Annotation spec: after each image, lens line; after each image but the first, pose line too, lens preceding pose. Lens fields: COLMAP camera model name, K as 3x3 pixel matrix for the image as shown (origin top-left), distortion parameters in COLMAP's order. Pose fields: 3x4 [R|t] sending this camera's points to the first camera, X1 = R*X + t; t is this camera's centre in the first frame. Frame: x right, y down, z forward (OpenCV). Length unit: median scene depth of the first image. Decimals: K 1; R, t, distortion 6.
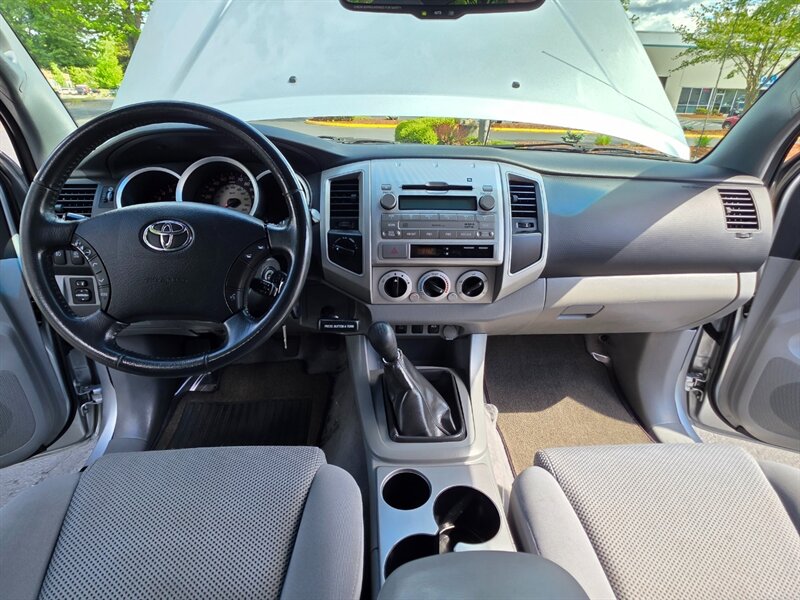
lens RADIAL K [[549.5, 0, 402.0], [0, 549.5, 297.6], [0, 0, 1]] dist [0.017706, -0.003441]
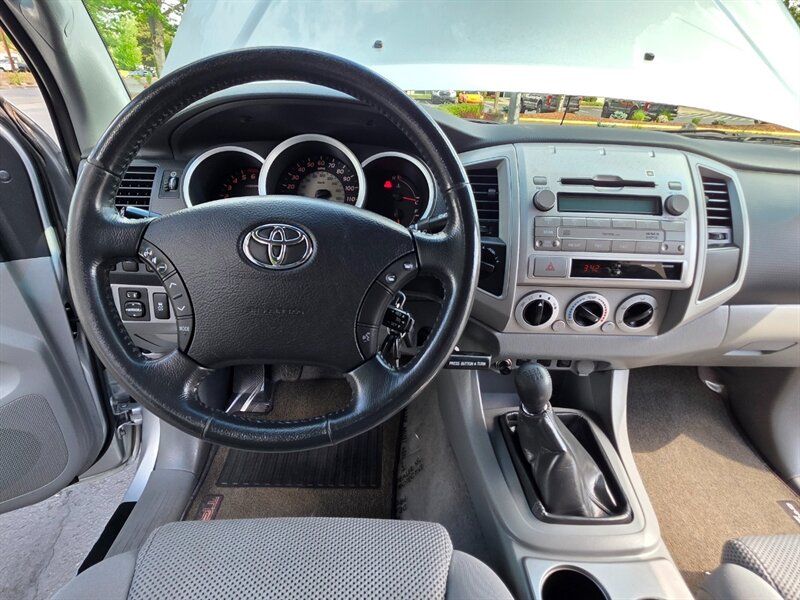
lens RADIAL K [[552.1, 0, 399.0], [0, 552.1, 304.7], [0, 0, 1]] dist [0.008493, 0.002039]
pose [[0.999132, 0.032495, -0.026073, -0.189358], [-0.031700, 0.999036, 0.030381, -0.048453], [0.027035, -0.029528, 0.999198, 0.236255]]
